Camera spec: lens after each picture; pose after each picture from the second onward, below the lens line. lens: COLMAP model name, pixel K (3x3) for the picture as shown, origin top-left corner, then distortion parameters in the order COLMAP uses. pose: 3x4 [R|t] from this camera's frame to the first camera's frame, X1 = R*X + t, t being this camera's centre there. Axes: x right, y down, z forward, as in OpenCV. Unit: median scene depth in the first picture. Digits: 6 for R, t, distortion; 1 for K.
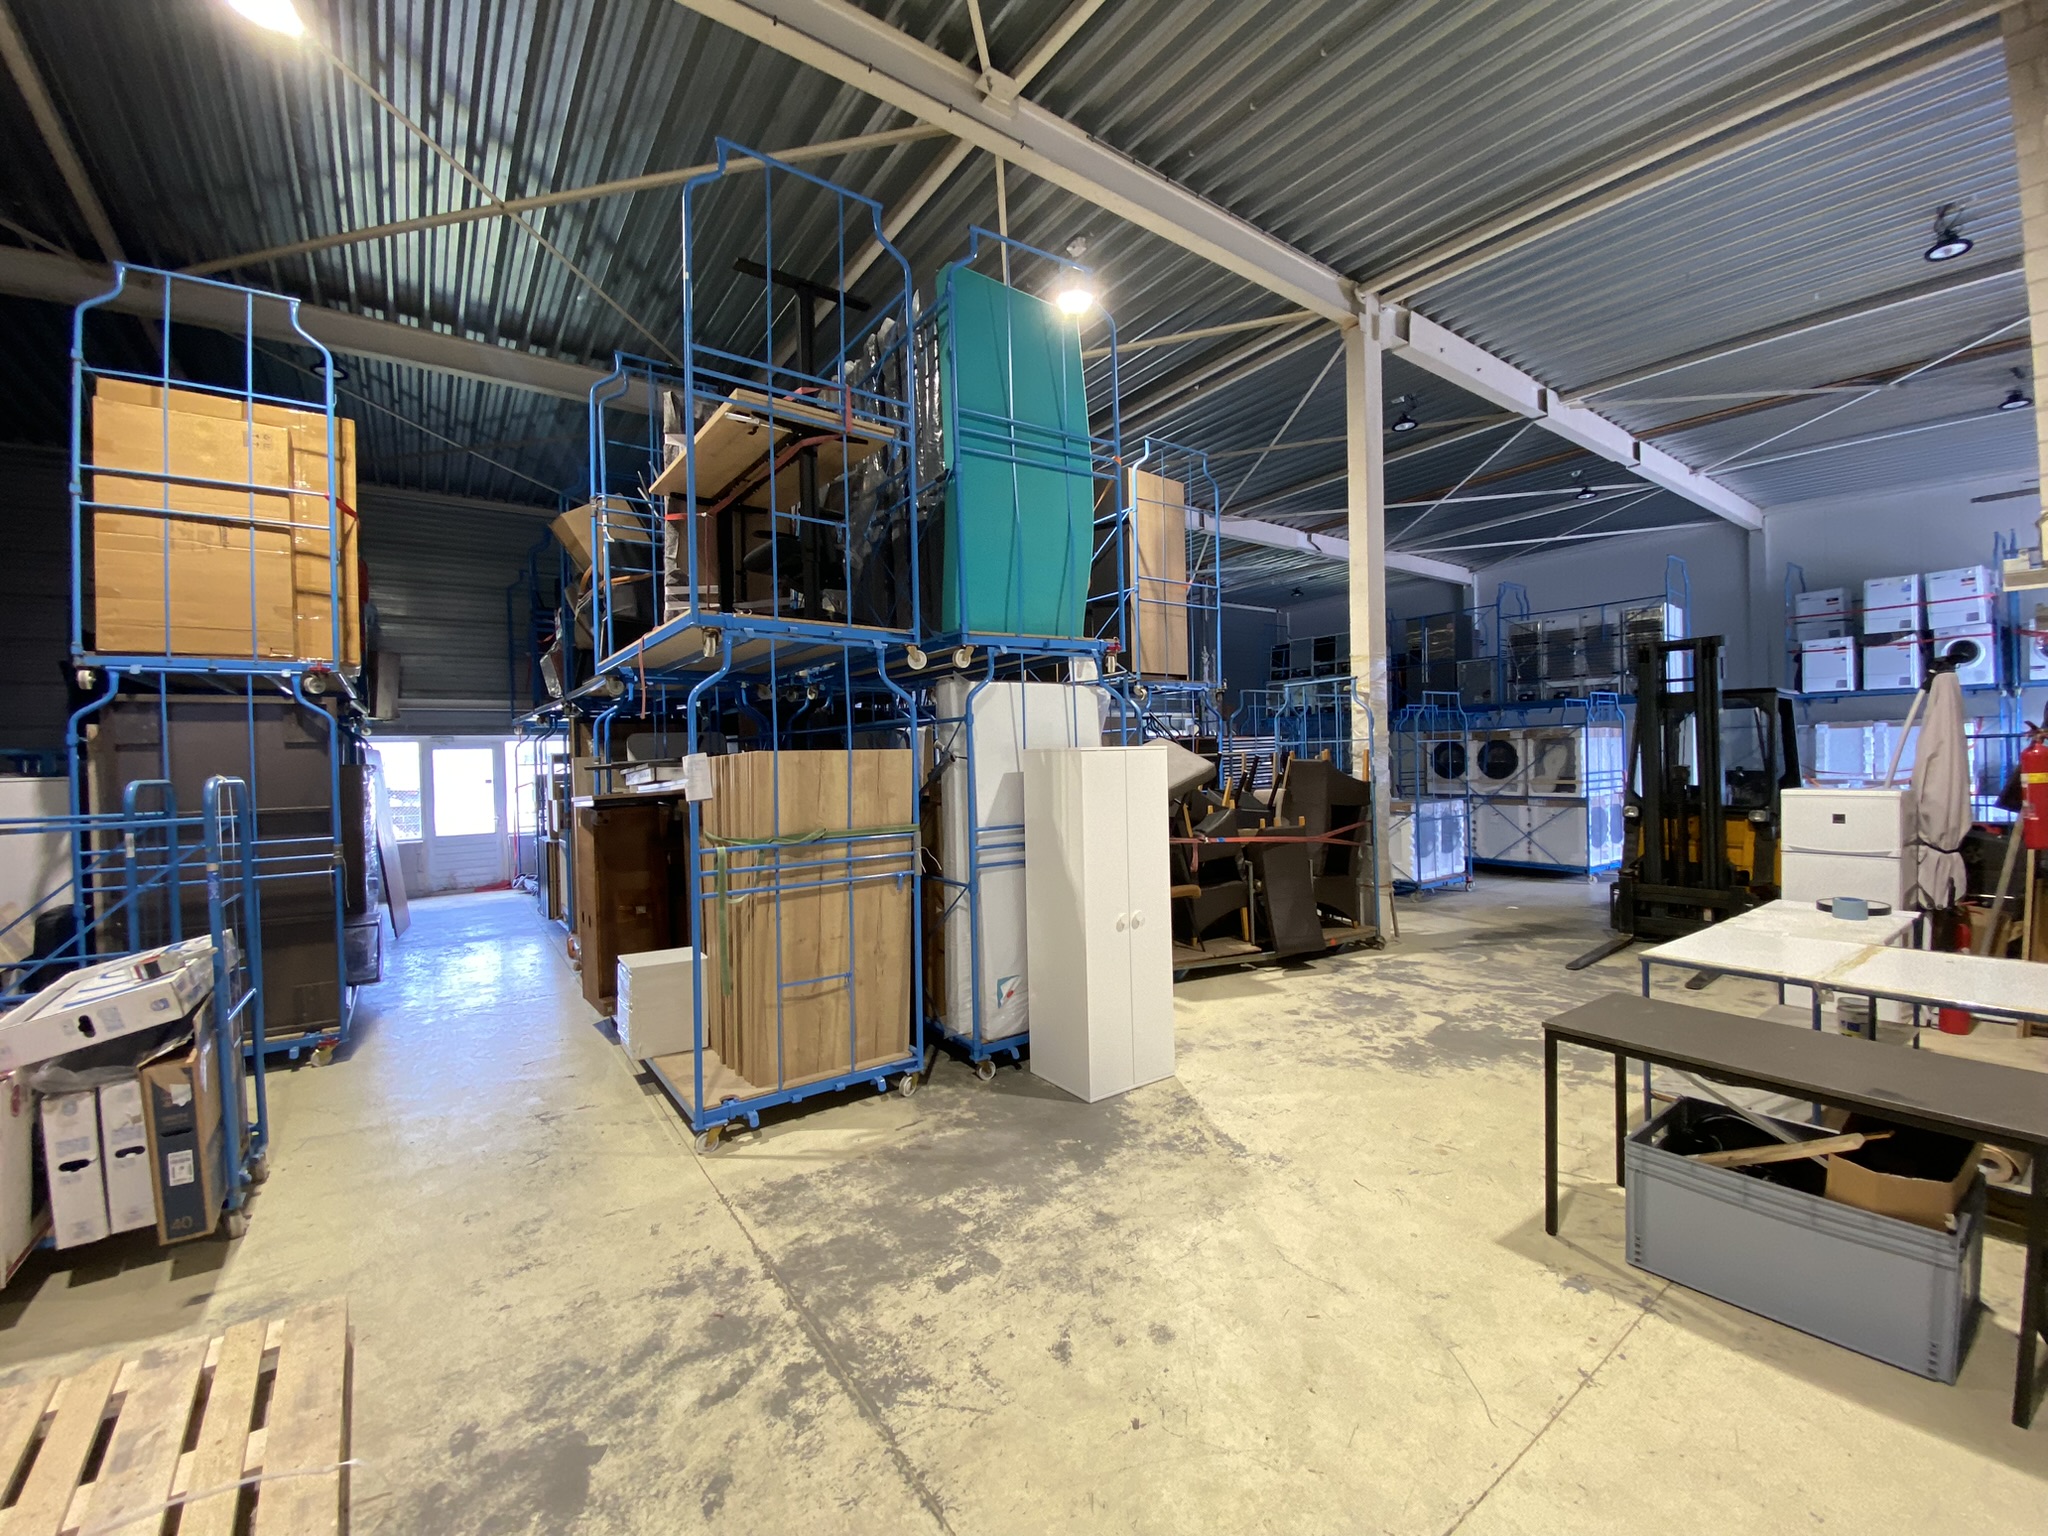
lens RADIAL K [[834.9, 0, 1020.8], [0, 834.9, 761.3], [0, 0, 1]] dist [0.002477, -0.002708]
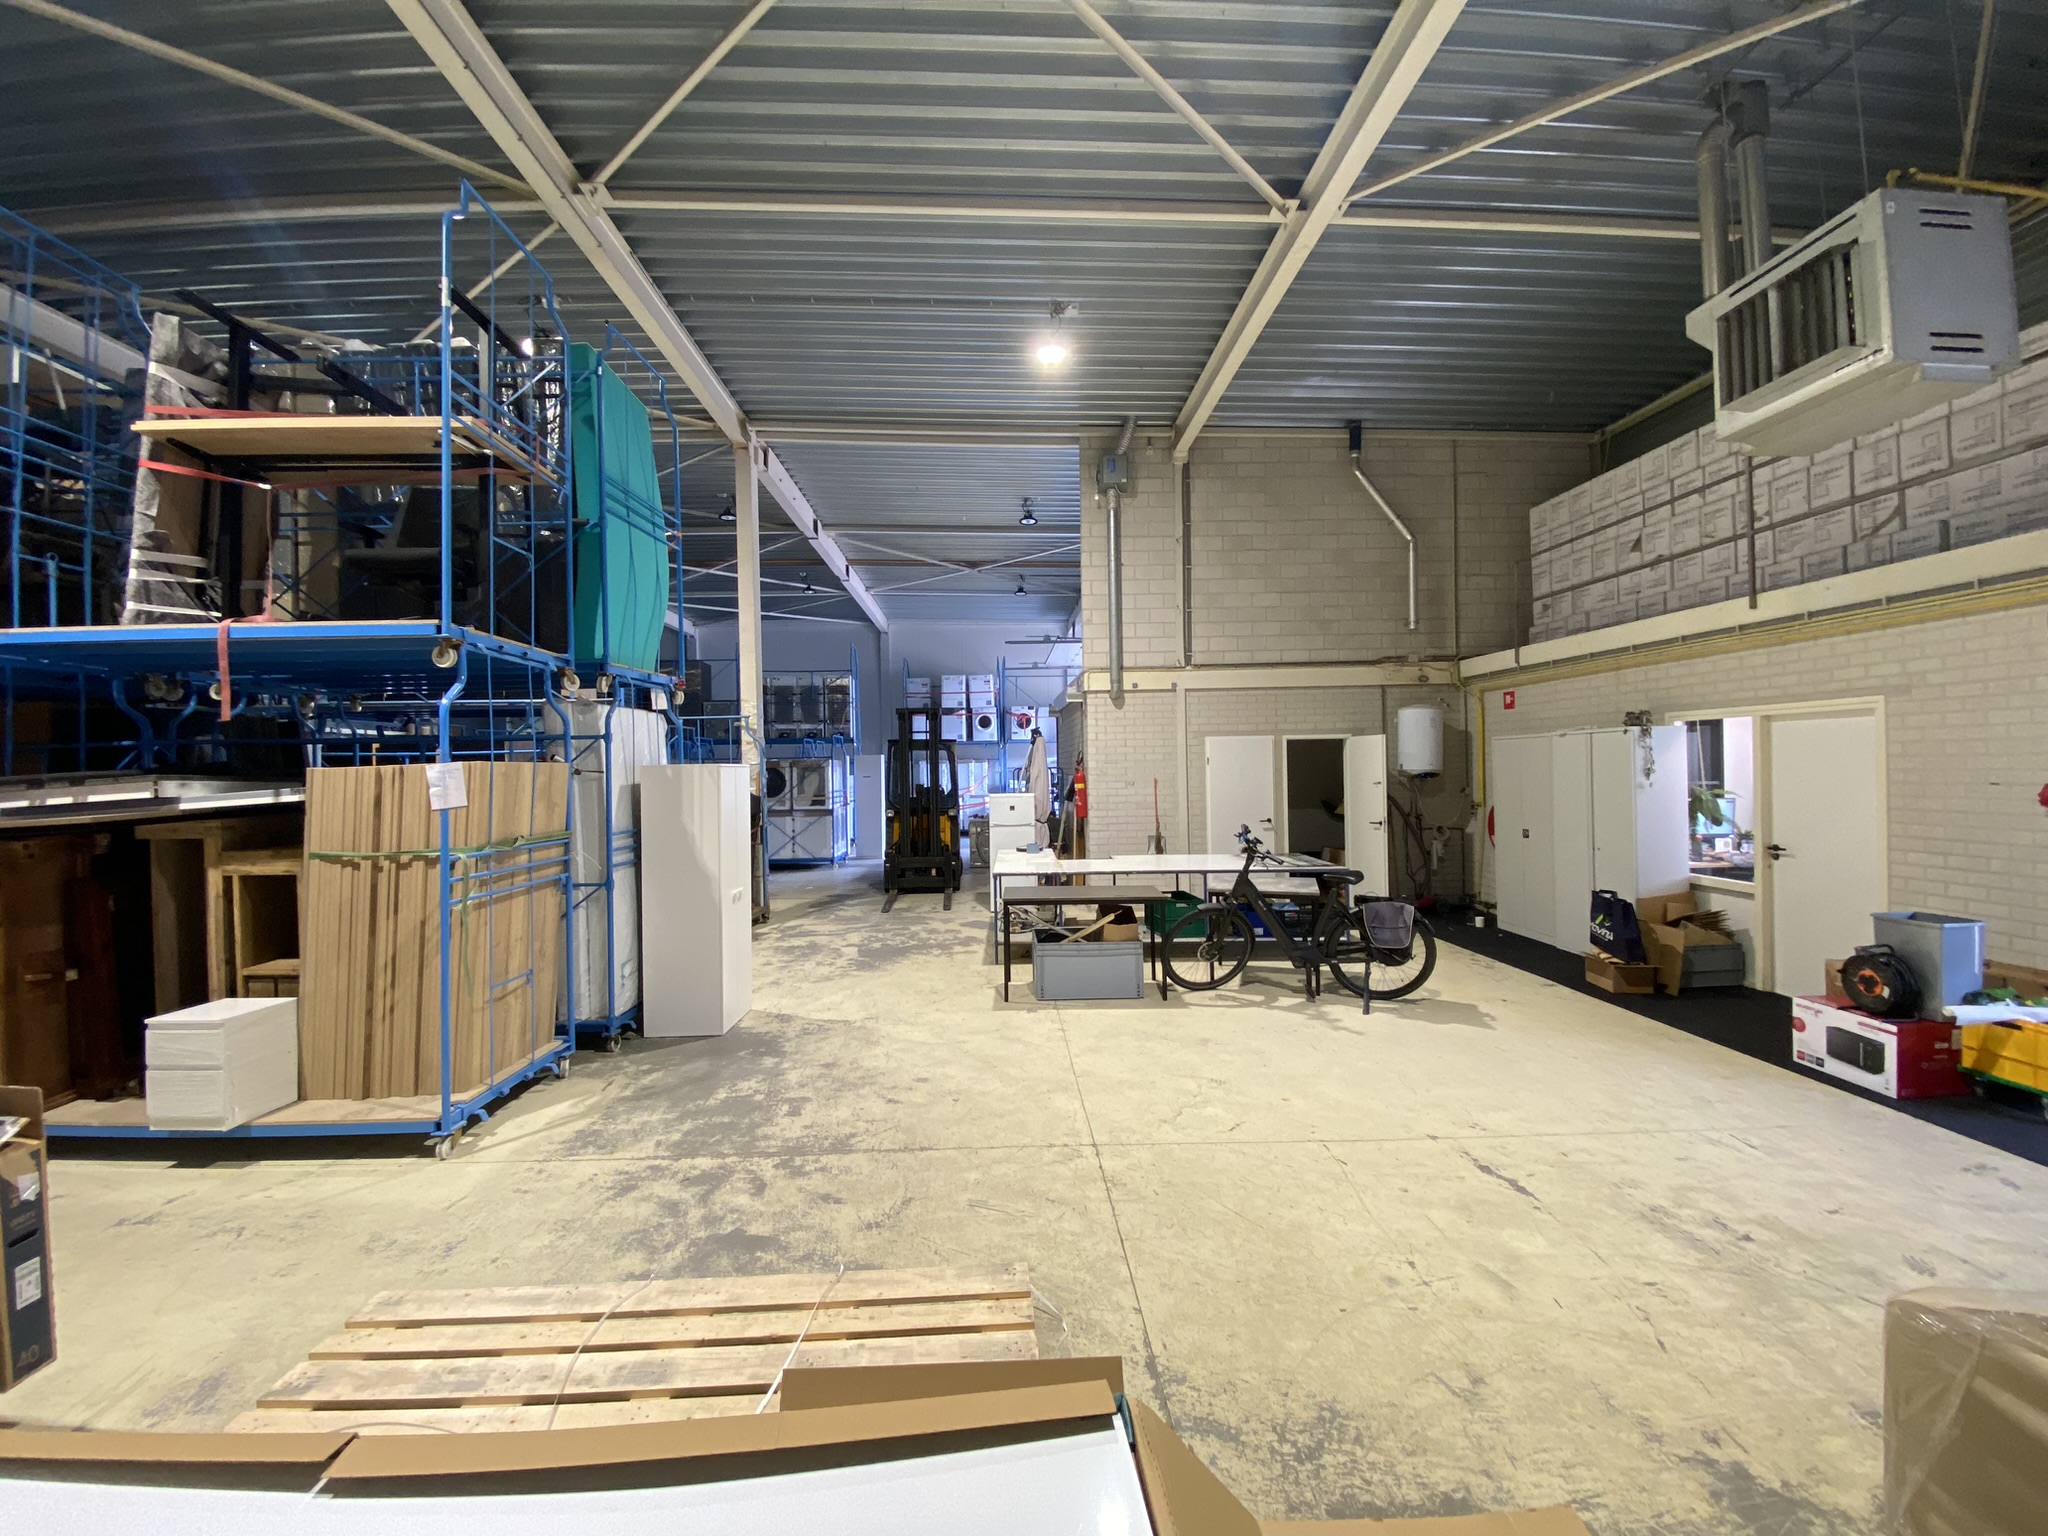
lens RADIAL K [[834.9, 0, 1026.0], [0, 834.9, 759.8], [0, 0, 1]] dist [0.002477, -0.002708]
pose [[0.550530, 0.021962, 0.834526, -0.805105], [0.011708, 0.999352, -0.034023, 0.029217], [-0.834733, 0.028502, 0.549917, -0.142177]]
